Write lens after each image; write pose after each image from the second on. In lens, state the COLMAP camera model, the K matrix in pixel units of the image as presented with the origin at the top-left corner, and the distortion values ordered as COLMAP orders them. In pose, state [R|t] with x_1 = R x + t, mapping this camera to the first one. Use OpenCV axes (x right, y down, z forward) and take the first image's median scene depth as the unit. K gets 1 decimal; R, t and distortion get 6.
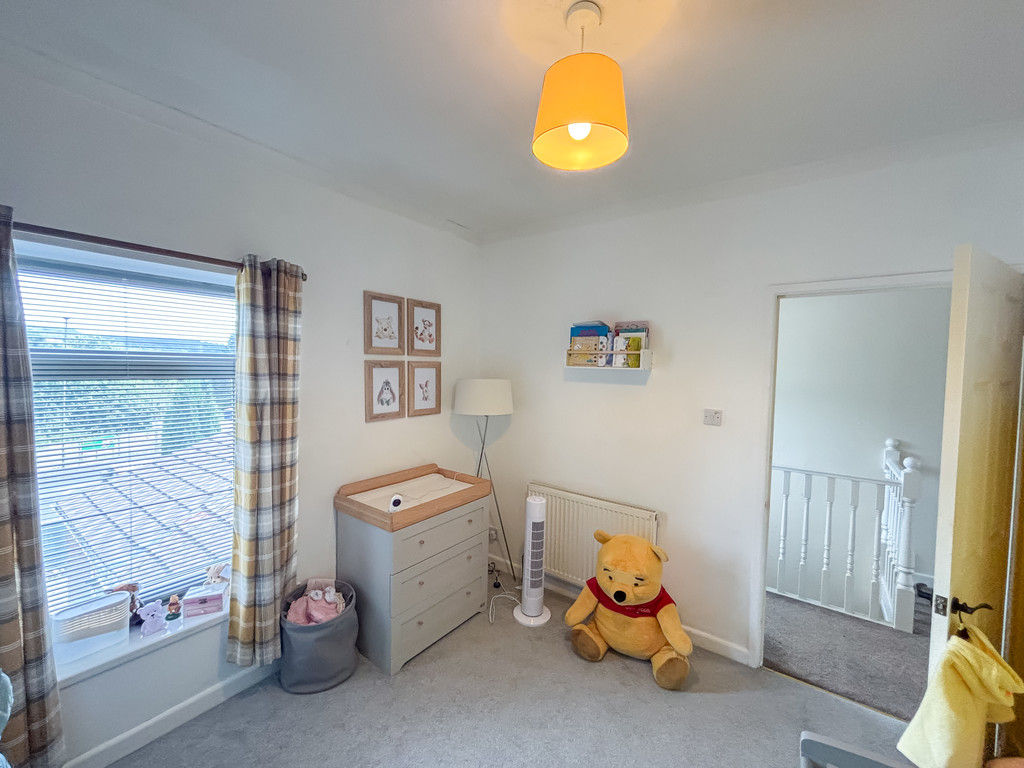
lens RADIAL K [[412.1, 0, 510.3], [0, 412.1, 387.7], [0, 0, 1]] dist [0.007348, -0.001333]
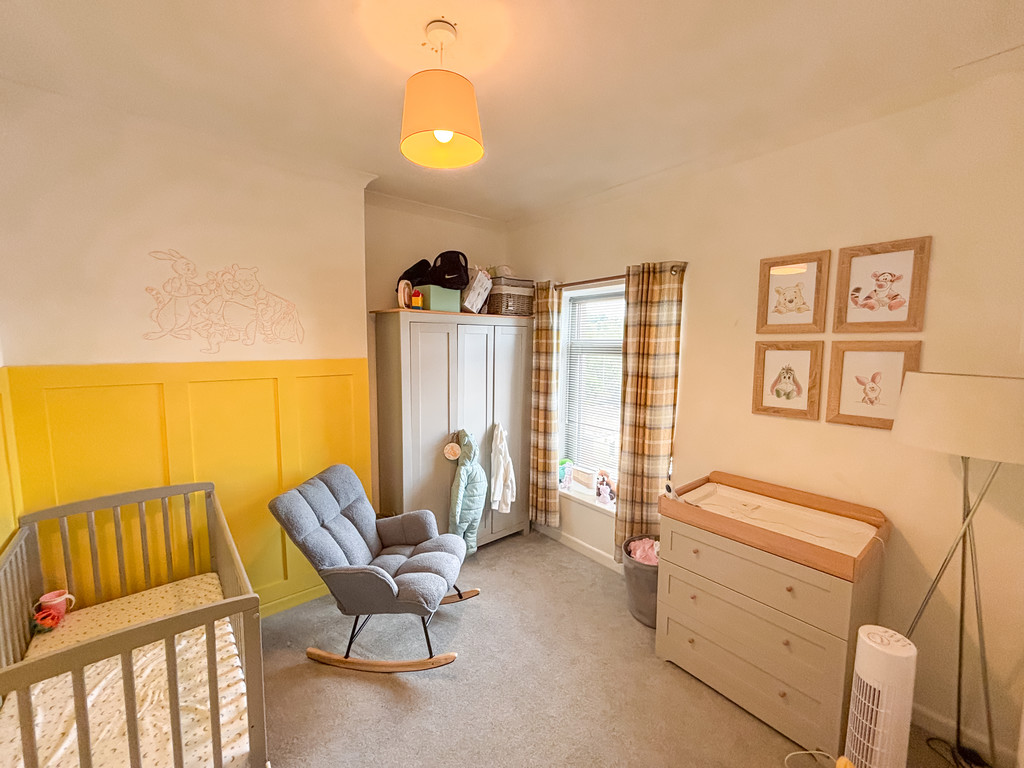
lens RADIAL K [[412.1, 0, 510.2], [0, 412.1, 384.2], [0, 0, 1]] dist [0.007348, -0.001333]
pose [[-0.233261, 0.087037, -0.968511, 0.574319], [-0.055400, 0.993179, 0.102597, -0.035246], [0.970835, 0.077588, -0.226848, 0.662708]]
